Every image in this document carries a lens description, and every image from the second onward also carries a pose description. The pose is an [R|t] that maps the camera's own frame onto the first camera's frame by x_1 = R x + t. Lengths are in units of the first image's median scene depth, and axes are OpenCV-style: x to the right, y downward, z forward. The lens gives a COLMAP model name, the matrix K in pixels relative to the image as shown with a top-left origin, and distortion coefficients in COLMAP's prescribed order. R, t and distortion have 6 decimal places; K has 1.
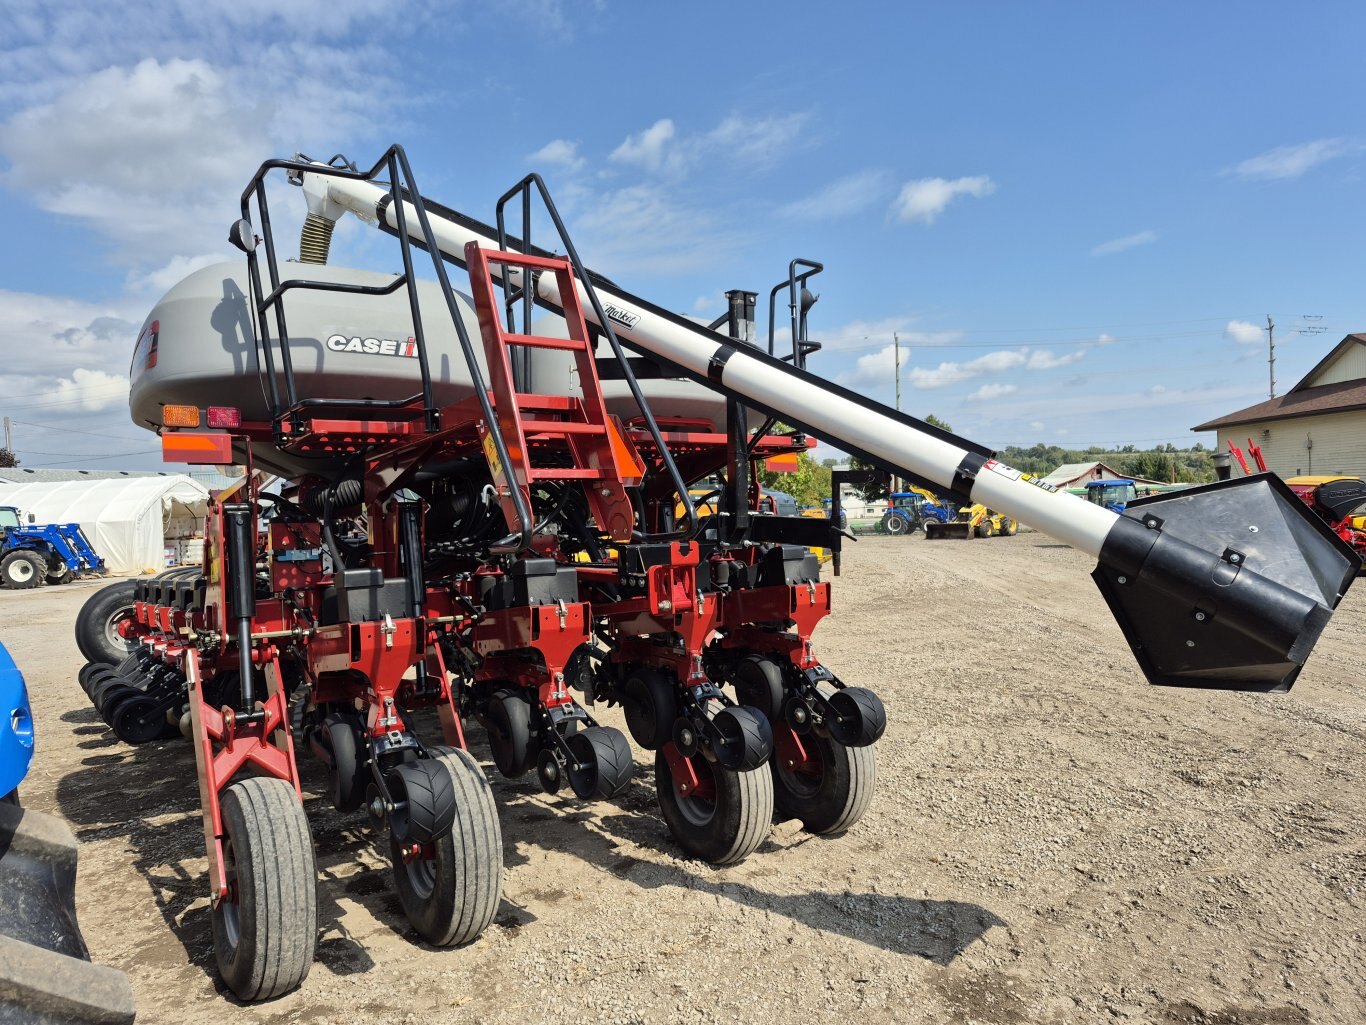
lens RADIAL K [[980.1, 0, 696.7], [0, 980.1, 542.8], [0, 0, 1]] dist [0.058335, -0.035062]
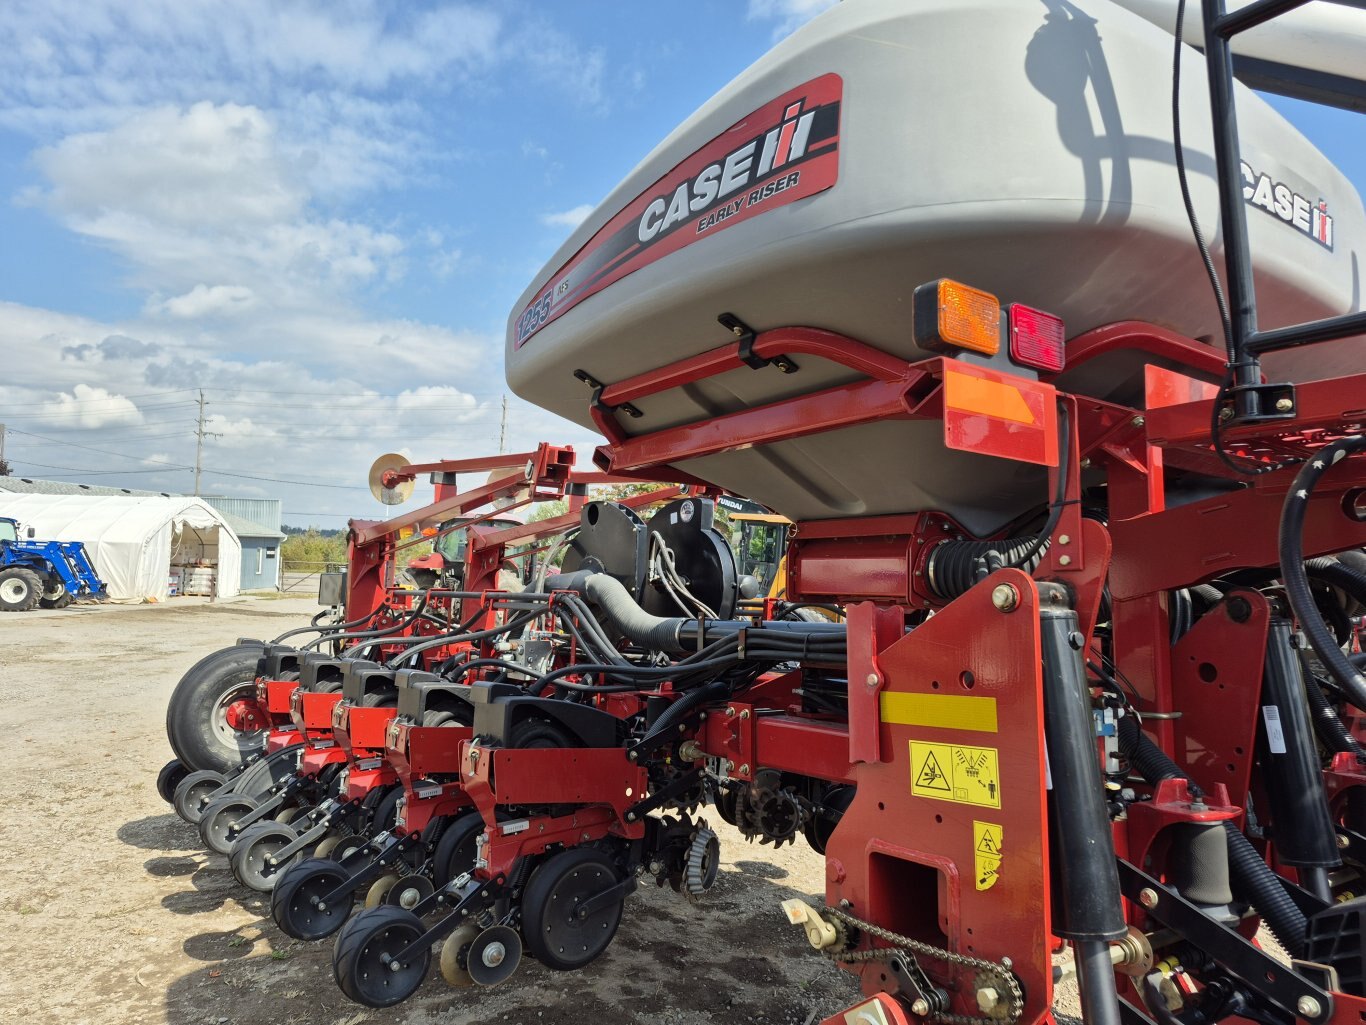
lens RADIAL K [[951.5, 0, 689.2], [0, 951.5, 515.8], [0, 0, 1]] dist [0.061405, -0.068433]
pose [[0.997020, 0.072757, 0.025631, -0.068122], [-0.070190, 0.993484, -0.089790, -0.002628], [-0.031997, 0.087723, 0.995631, 0.075415]]
